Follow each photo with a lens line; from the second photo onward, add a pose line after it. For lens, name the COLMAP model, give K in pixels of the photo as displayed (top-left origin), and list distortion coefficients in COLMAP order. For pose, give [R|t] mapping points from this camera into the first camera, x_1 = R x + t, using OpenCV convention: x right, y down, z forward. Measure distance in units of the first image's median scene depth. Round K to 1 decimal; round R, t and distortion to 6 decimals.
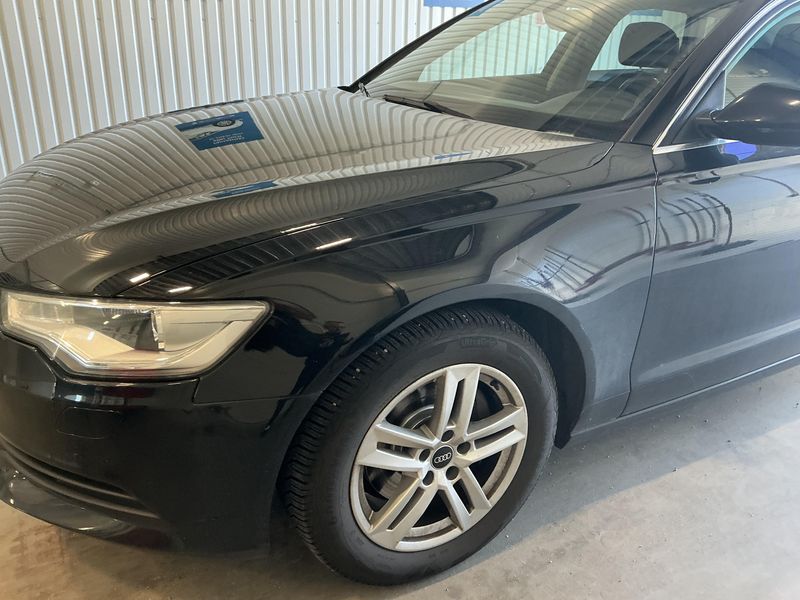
lens RADIAL K [[656.8, 0, 399.9], [0, 656.8, 289.7], [0, 0, 1]] dist [0.146837, -0.288790]
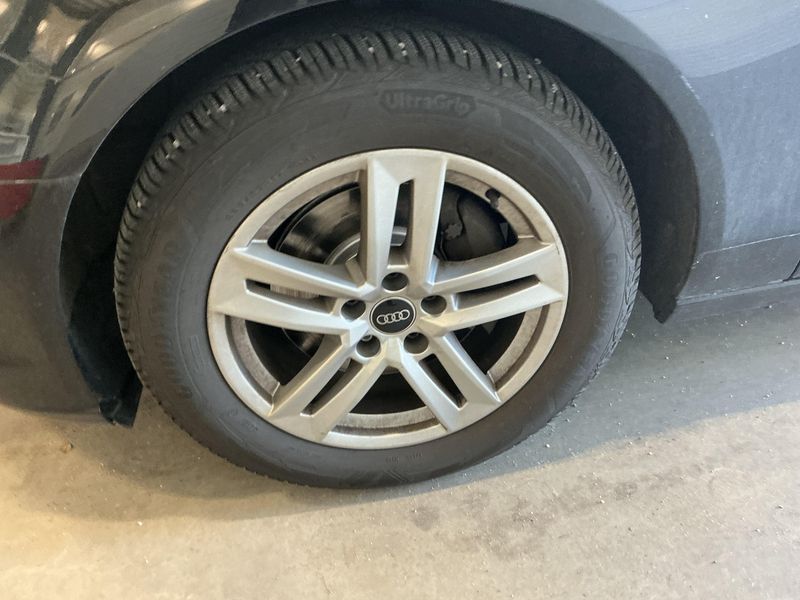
lens RADIAL K [[656.8, 0, 399.9], [0, 656.8, 289.7], [0, 0, 1]] dist [0.146837, -0.288790]
pose [[0.934590, 0.104443, -0.340050, 0.261198], [-0.019695, 0.969654, 0.243689, 0.087632], [0.355182, -0.221051, 0.908285, 0.473228]]
